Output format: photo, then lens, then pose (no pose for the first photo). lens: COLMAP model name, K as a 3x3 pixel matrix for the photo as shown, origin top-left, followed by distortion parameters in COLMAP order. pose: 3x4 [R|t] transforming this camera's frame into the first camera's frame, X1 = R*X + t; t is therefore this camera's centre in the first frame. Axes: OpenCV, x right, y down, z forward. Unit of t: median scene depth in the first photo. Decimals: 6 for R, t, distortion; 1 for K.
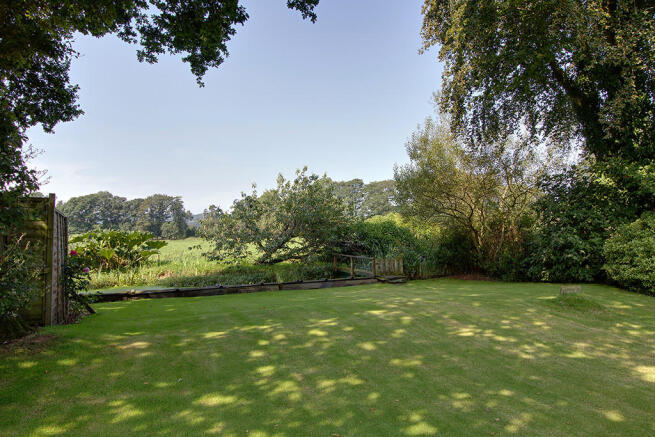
lens RADIAL K [[441.5, 0, 323.6], [0, 441.5, 222.2], [0, 0, 1]] dist [-0.005110, 0.005510]
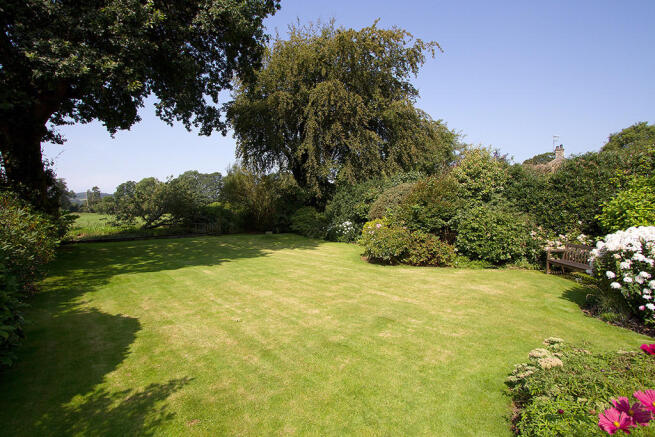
lens RADIAL K [[313.5, 0, 327.3], [0, 313.5, 216.1], [0, 0, 1]] dist [-0.027535, -0.000477]
pose [[0.919487, 0.005268, 0.393085, 0.045507], [-0.021637, 0.999073, 0.037223, -0.018238], [-0.392525, -0.042732, 0.918748, -0.453922]]
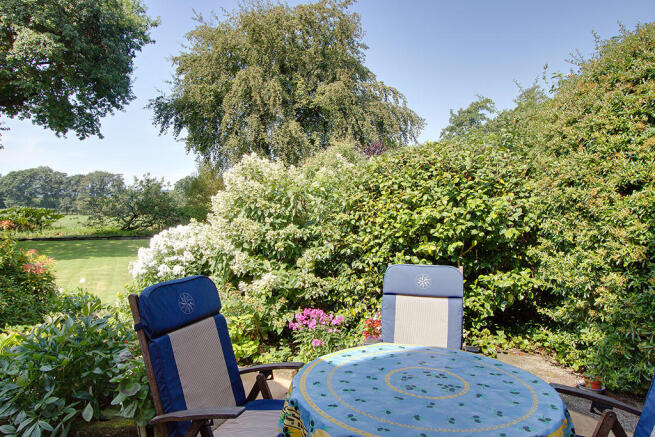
lens RADIAL K [[441.5, 0, 326.6], [0, 441.5, 215.9], [0, 0, 1]] dist [-0.005110, 0.005510]
pose [[0.994757, 0.027841, 0.098409, 0.479616], [-0.030844, 0.999100, 0.029128, -0.031840], [-0.097509, -0.032010, 0.994720, -0.756624]]
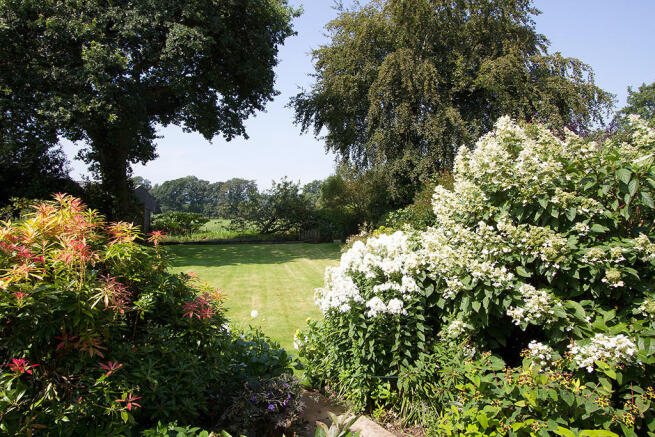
lens RADIAL K [[443.8, 0, 327.1], [0, 443.8, 218.6], [0, 0, 1]] dist [-0.008648, 0.006257]
pose [[0.984852, 0.018537, -0.172404, 0.409021], [-0.012510, 0.999274, 0.035981, -0.027042], [0.172946, -0.033280, 0.984369, -0.633437]]
